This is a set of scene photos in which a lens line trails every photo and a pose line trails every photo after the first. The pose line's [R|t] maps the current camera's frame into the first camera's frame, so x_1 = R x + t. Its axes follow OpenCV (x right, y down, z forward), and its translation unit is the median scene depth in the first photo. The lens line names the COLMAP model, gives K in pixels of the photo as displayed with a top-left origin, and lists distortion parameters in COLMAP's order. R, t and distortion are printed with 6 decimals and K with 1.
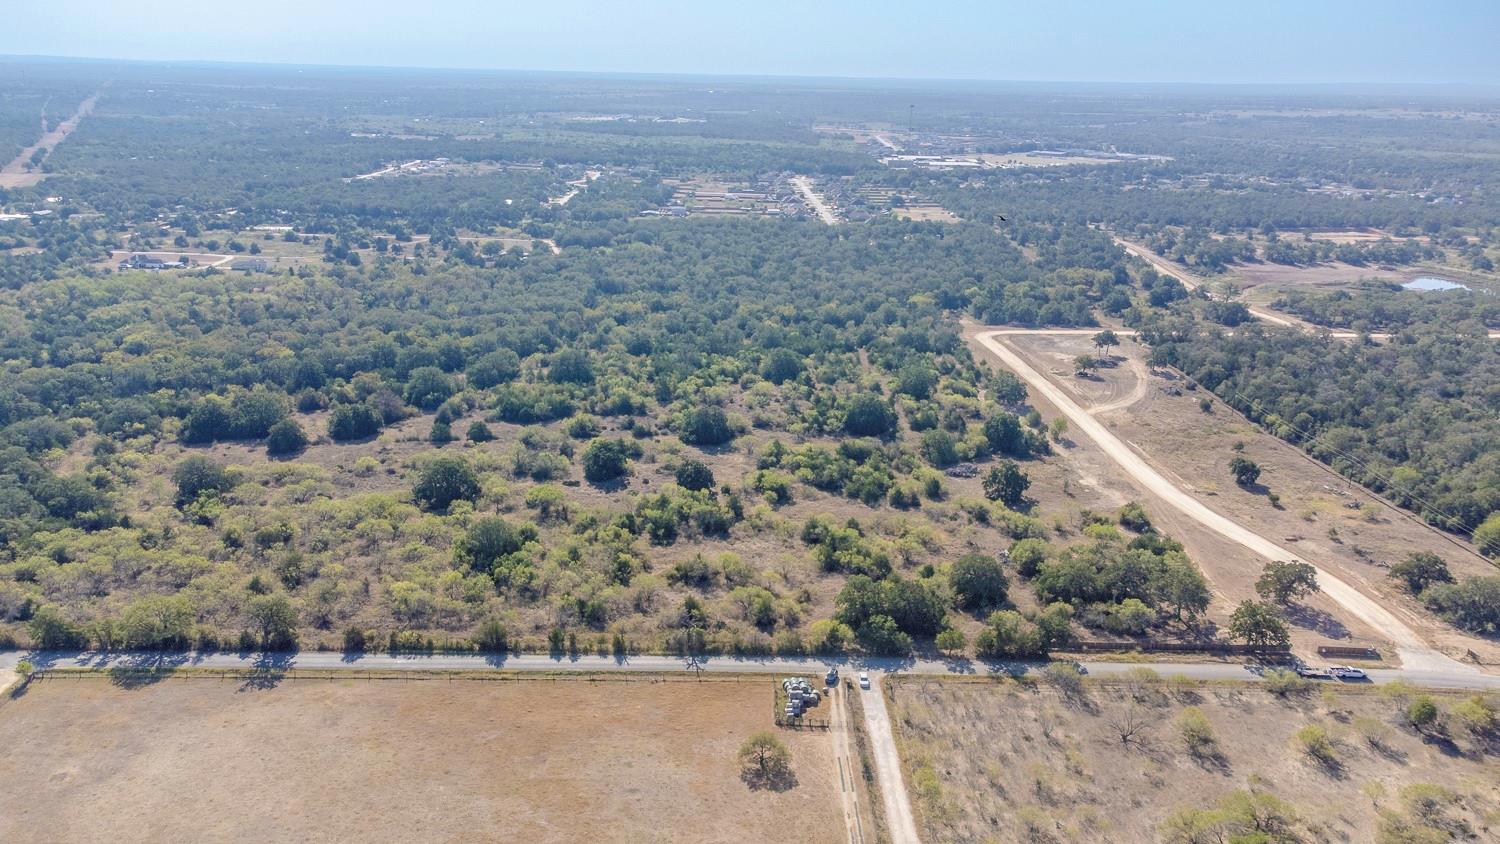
lens RADIAL K [[1123.2, 0, 750.0], [0, 1123.2, 422.0], [0, 0, 1]] dist [0.016090, 0.060313]
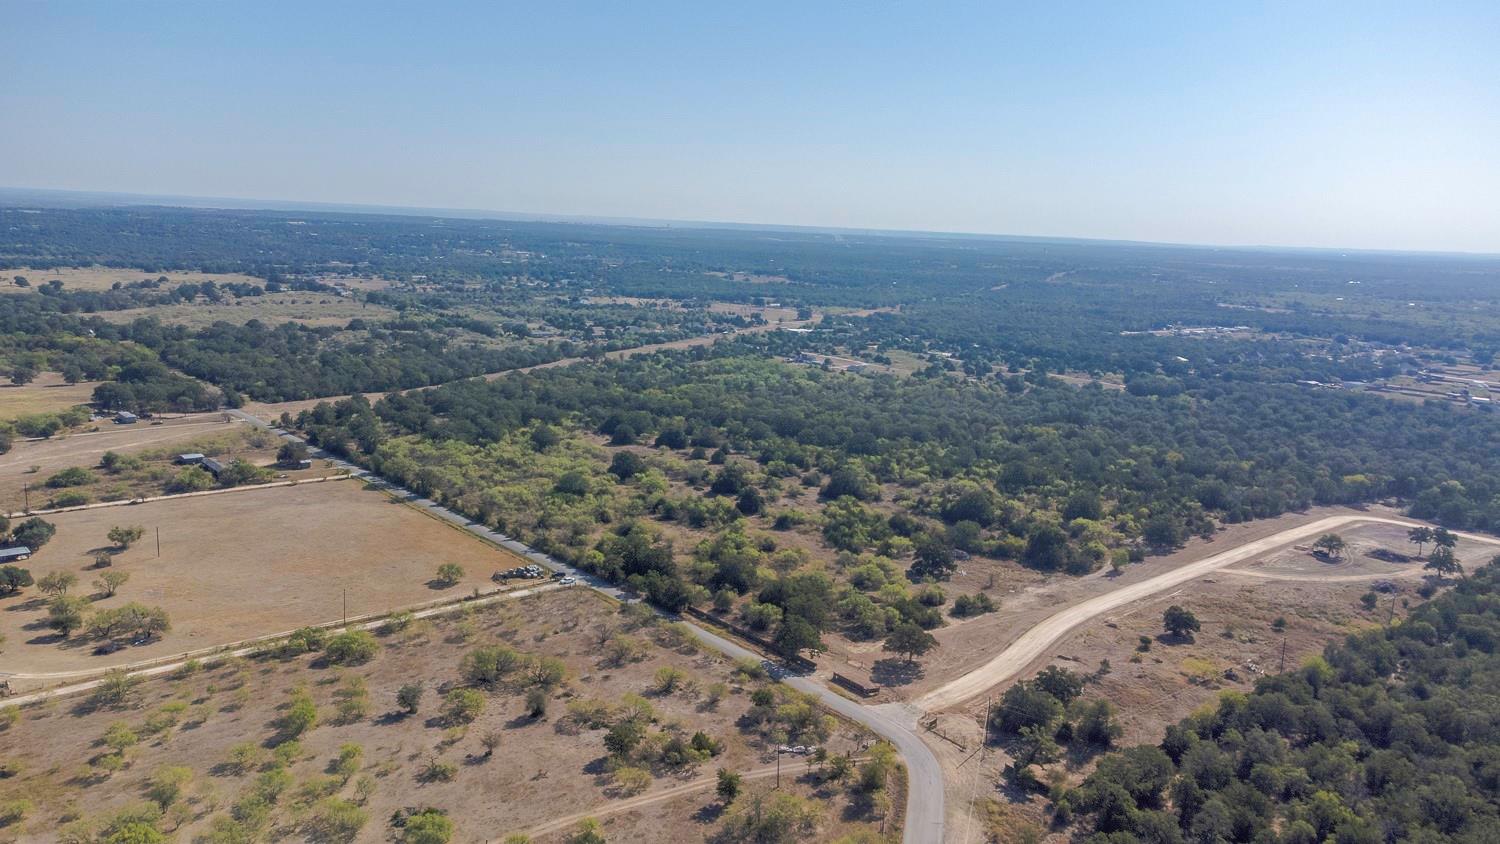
lens RADIAL K [[1120.5, 0, 750.0], [0, 1120.5, 422.0], [0, 0, 1]] dist [0.028213, 0.037762]
pose [[0.650128, 0.142089, -0.746421, 1.065900], [-0.254861, 0.966229, -0.038051, 0.011184], [0.715807, 0.214972, 0.664385, 0.089356]]
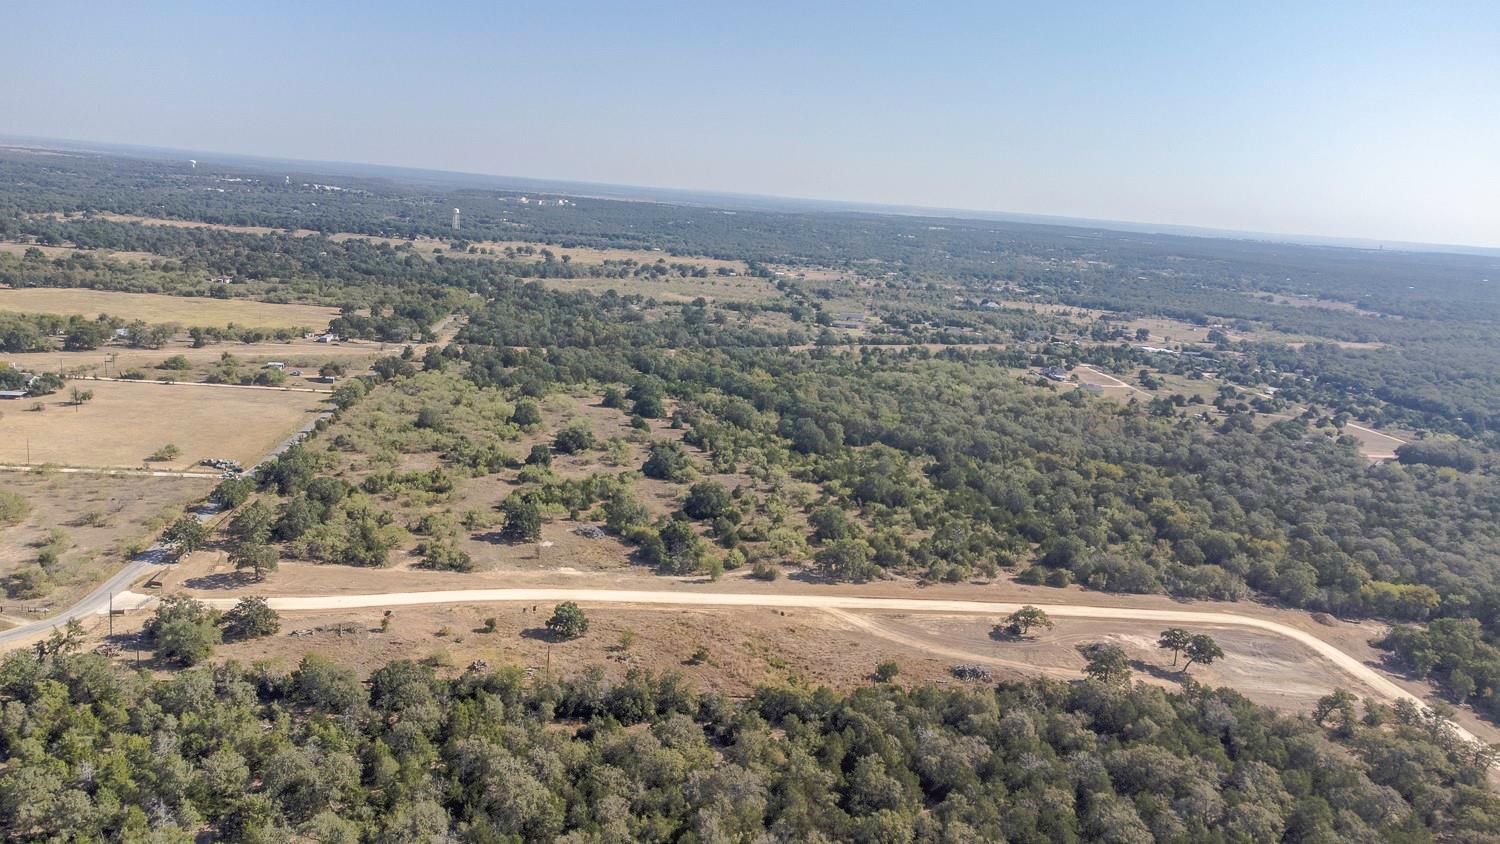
lens RADIAL K [[1123.2, 0, 750.0], [0, 1123.2, 422.0], [0, 0, 1]] dist [0.016090, 0.060313]
pose [[0.096165, 0.187233, -0.977597, 1.516380], [-0.365383, 0.920223, 0.140302, -0.321608], [0.925876, 0.343706, 0.156905, 1.137018]]
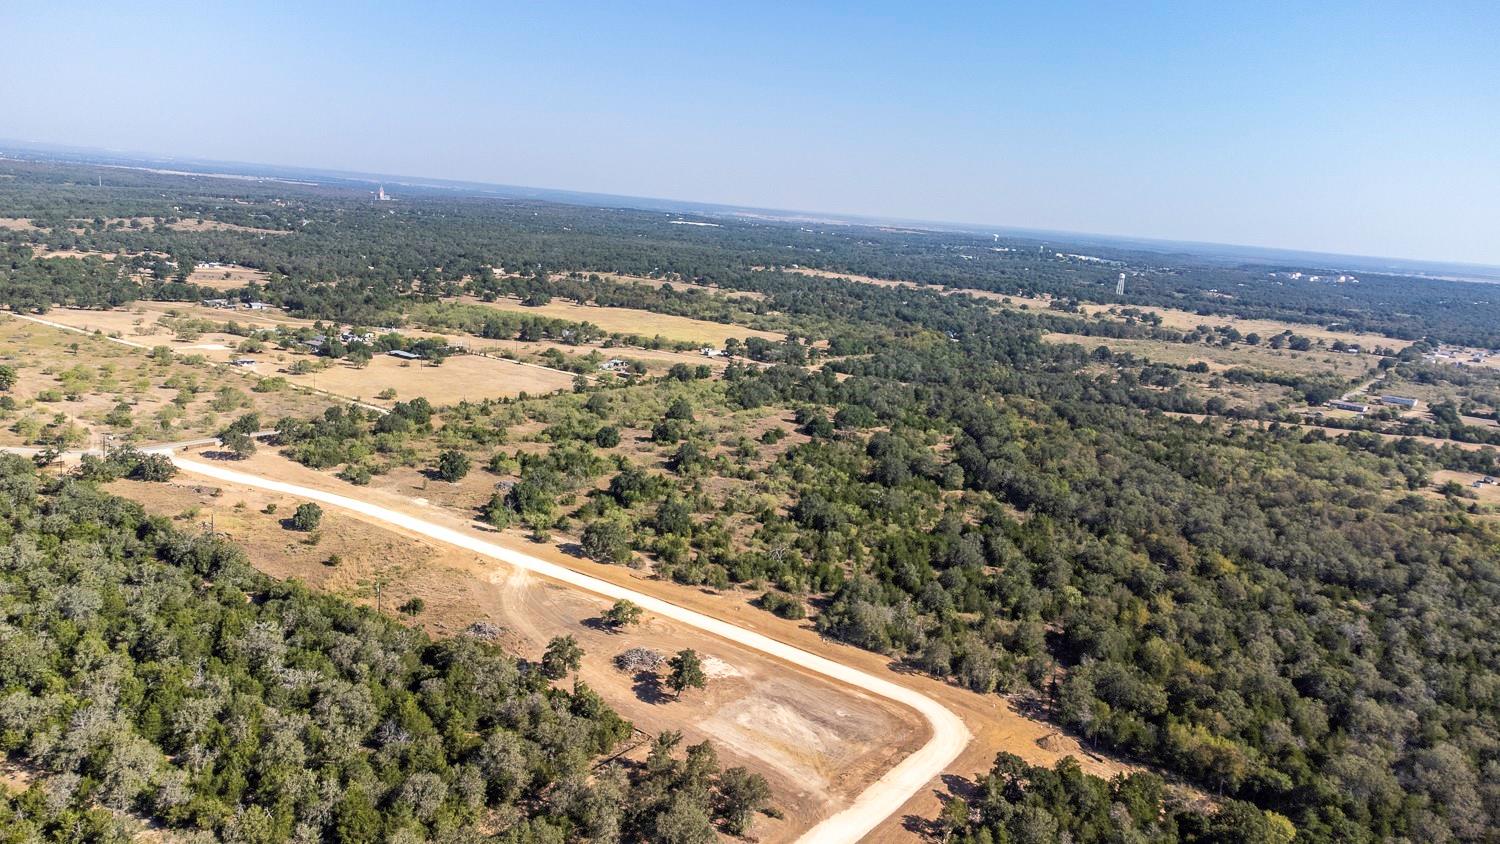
lens RADIAL K [[1123.2, 0, 750.0], [0, 1123.2, 422.0], [0, 0, 1]] dist [0.016090, 0.060313]
pose [[-0.588769, 0.086799, -0.803627, 1.256511], [-0.328033, 0.883005, 0.335703, -0.650614], [0.738745, 0.461268, -0.491414, 2.182464]]
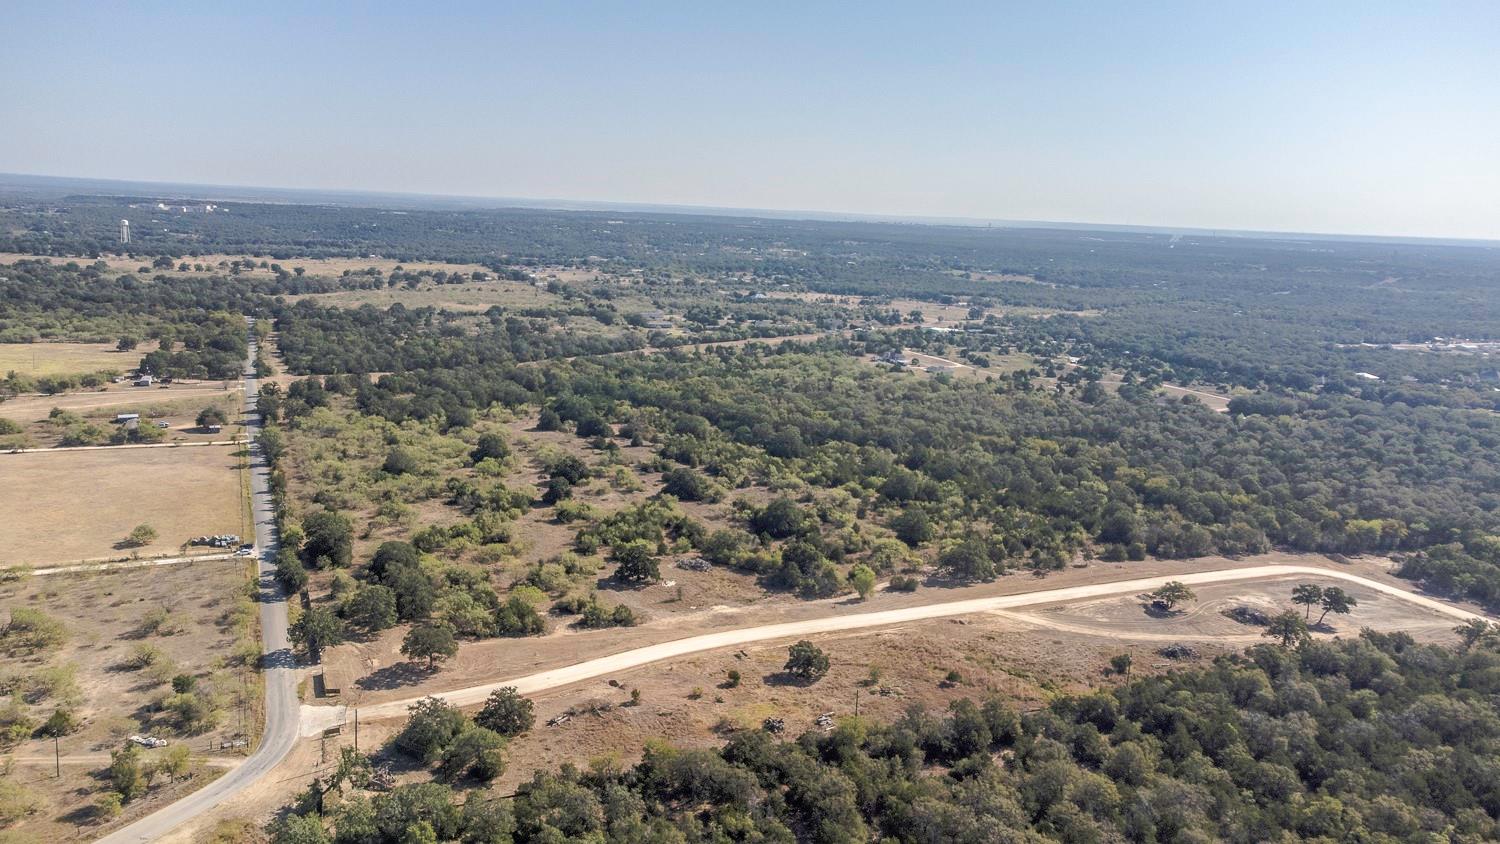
lens RADIAL K [[1123.2, 0, 750.0], [0, 1123.2, 422.0], [0, 0, 1]] dist [0.016090, 0.060313]
pose [[0.394164, 0.169911, -0.903197, 1.347639], [-0.306981, 0.950657, 0.044870, -0.172082], [0.866255, 0.259578, 0.426874, 0.694301]]
